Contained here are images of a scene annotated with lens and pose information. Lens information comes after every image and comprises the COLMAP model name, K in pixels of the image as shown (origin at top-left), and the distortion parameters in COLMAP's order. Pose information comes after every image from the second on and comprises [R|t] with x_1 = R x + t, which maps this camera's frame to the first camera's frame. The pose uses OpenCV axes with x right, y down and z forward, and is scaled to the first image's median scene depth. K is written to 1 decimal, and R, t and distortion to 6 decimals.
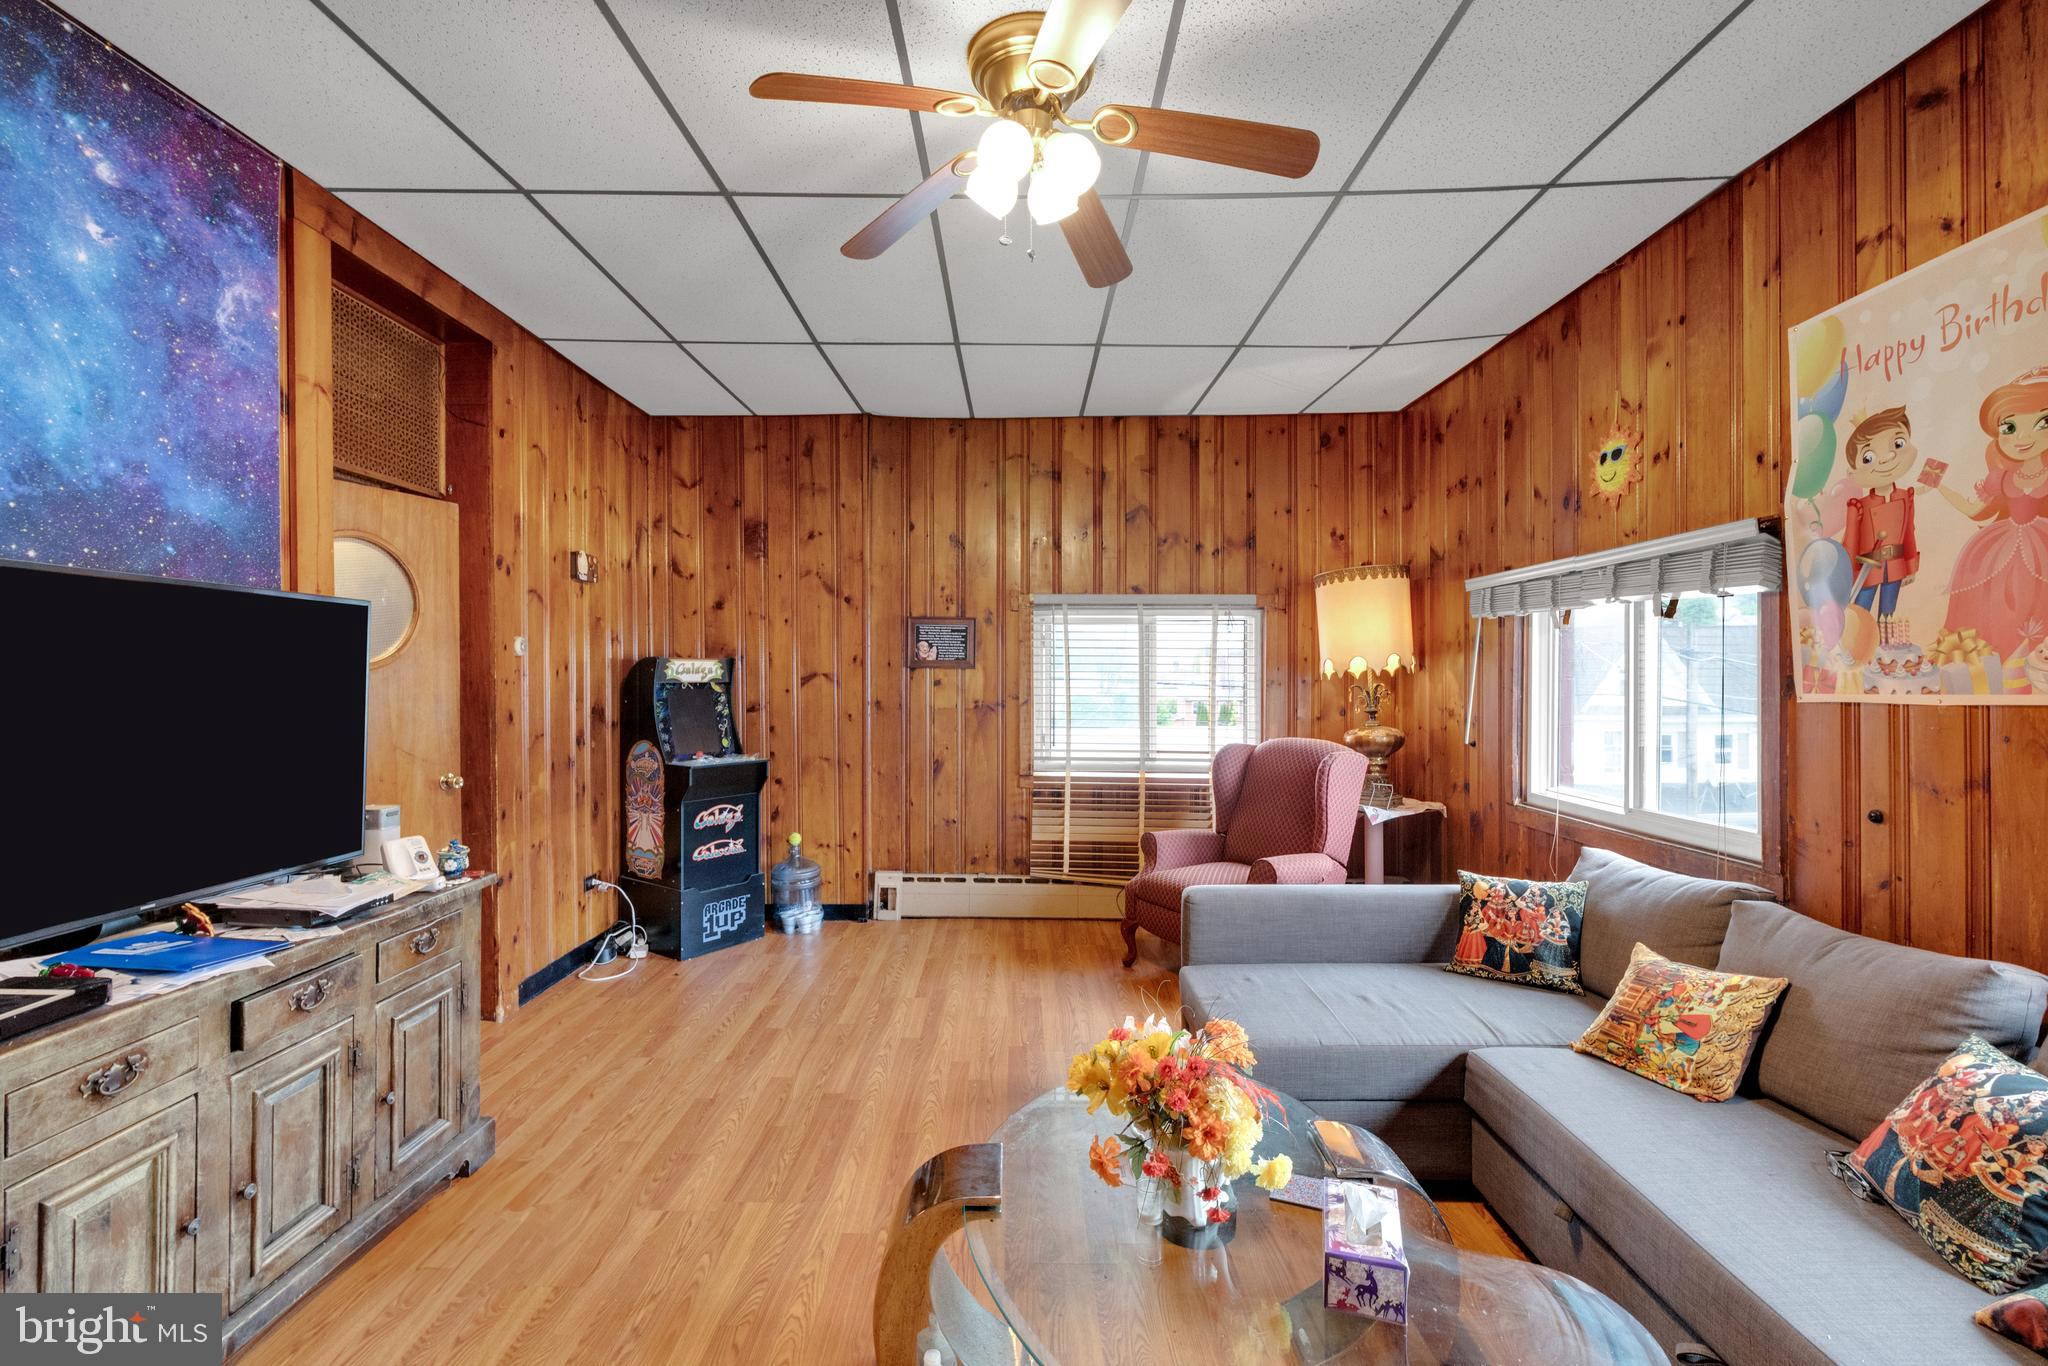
lens RADIAL K [[926.3, 0, 999.1], [0, 926.3, 636.5], [0, 0, 1]] dist [-0.001233, -0.000331]
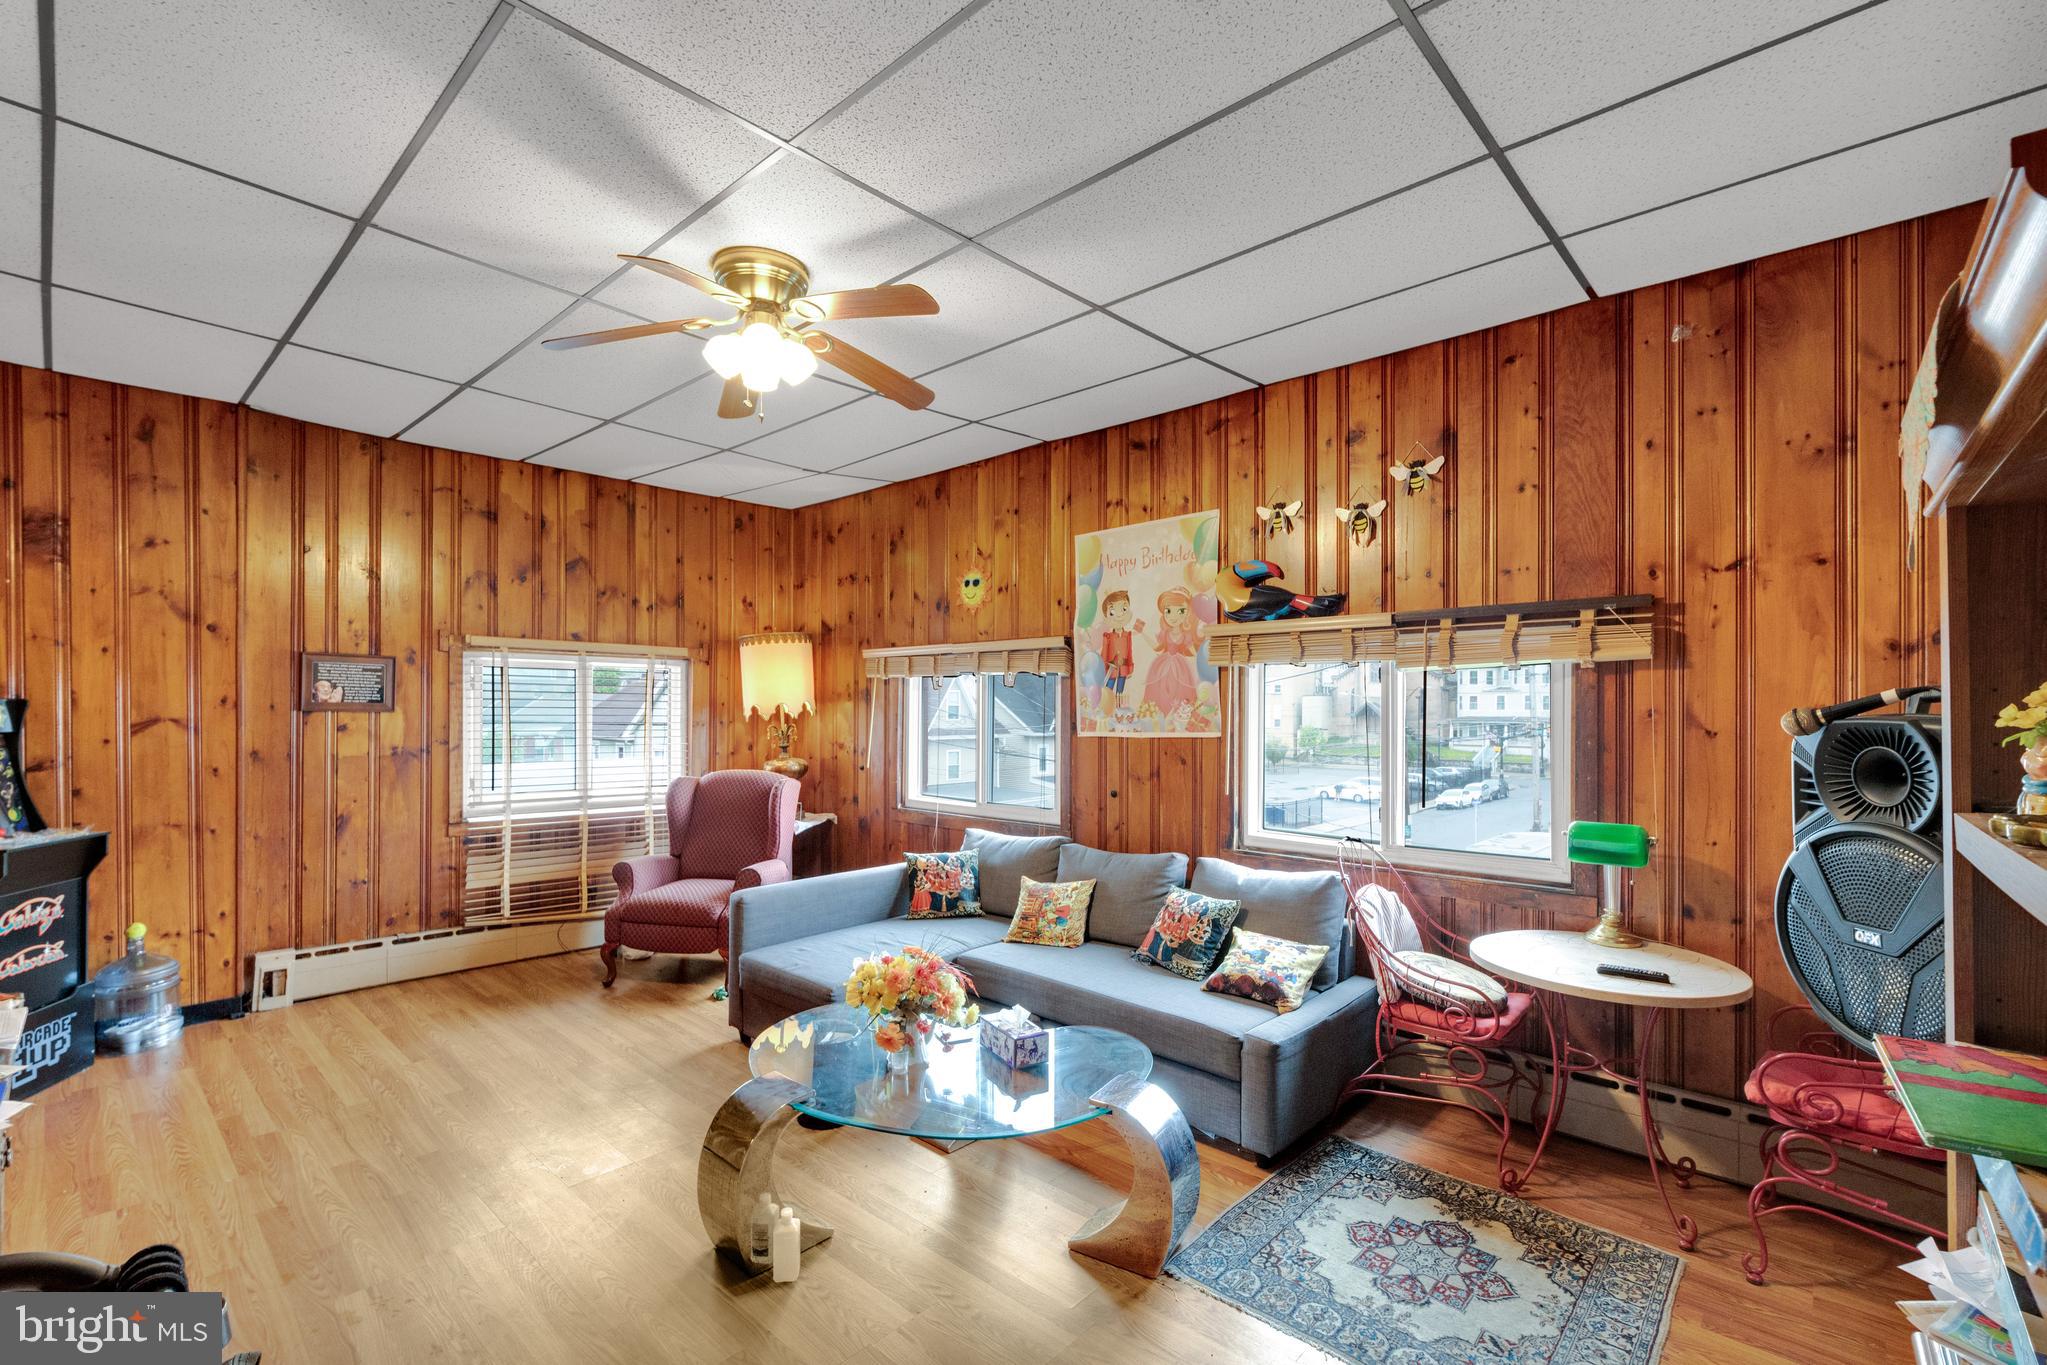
lens RADIAL K [[895.2, 0, 1023.1], [0, 895.2, 633.6], [0, 0, 1]] dist [-0.000638, -0.000356]
pose [[0.664805, 0.063994, 0.744271, -0.342306], [-0.034872, 0.997896, -0.054652, -0.020234], [-0.746202, 0.010379, 0.665638, -0.077399]]
